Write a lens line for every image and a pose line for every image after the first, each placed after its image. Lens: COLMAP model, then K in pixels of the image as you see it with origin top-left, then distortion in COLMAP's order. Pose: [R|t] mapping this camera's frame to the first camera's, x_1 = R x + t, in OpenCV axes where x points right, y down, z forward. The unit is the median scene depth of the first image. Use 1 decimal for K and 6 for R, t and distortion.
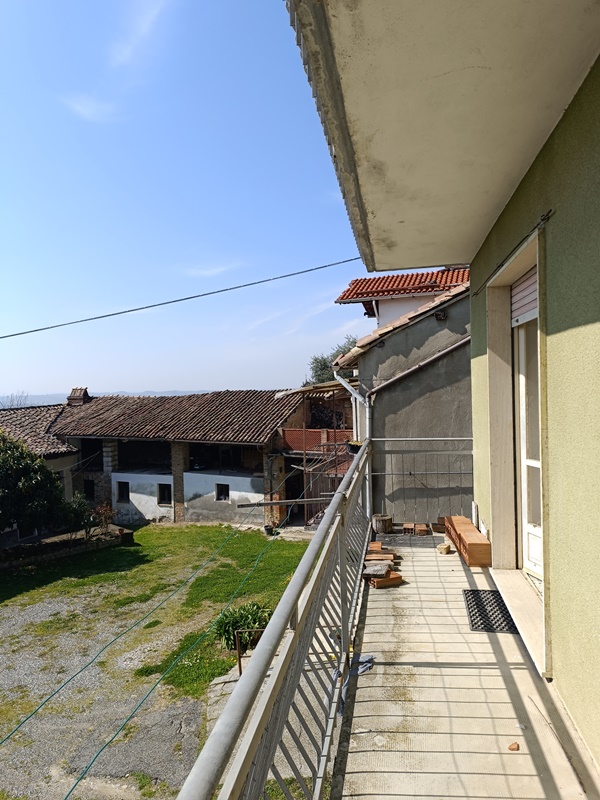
lens RADIAL K [[563.4, 0, 303.4], [0, 563.4, 397.7], [0, 0, 1]] dist [0.044353, -0.010468]
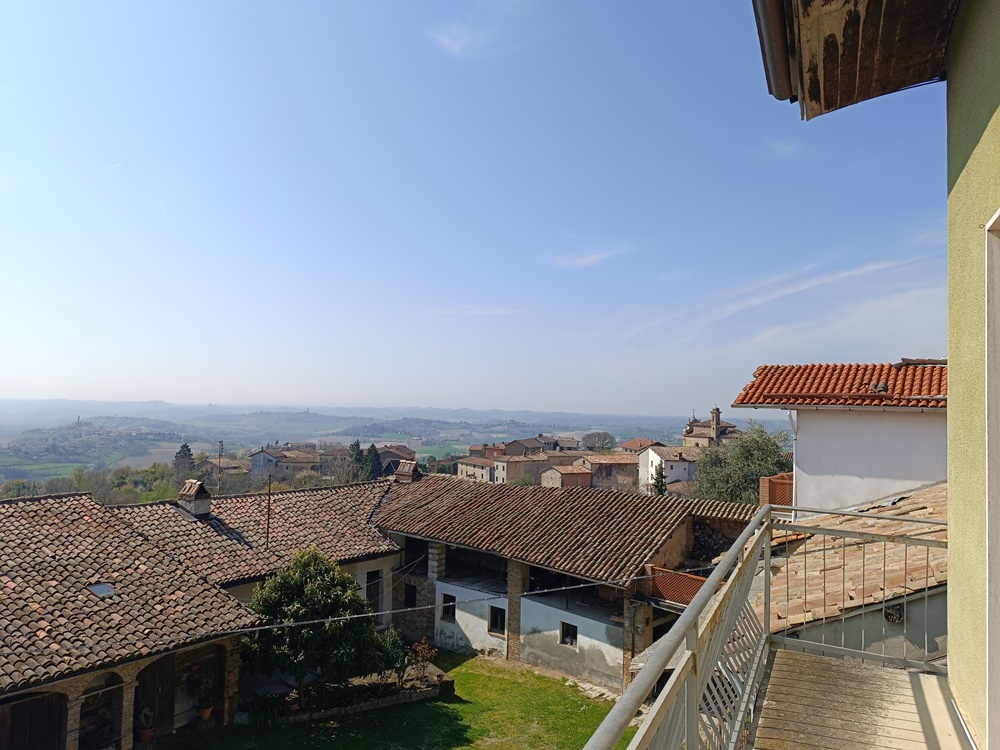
lens RADIAL K [[704.3, 0, 501.3], [0, 704.3, 379.5], [0, 0, 1]] dist [0.044353, -0.010468]
pose [[0.964718, 0.040525, -0.260148, 0.004239], [-0.056060, 0.997042, -0.052577, -0.117973], [0.257248, 0.065306, 0.964136, 0.027886]]
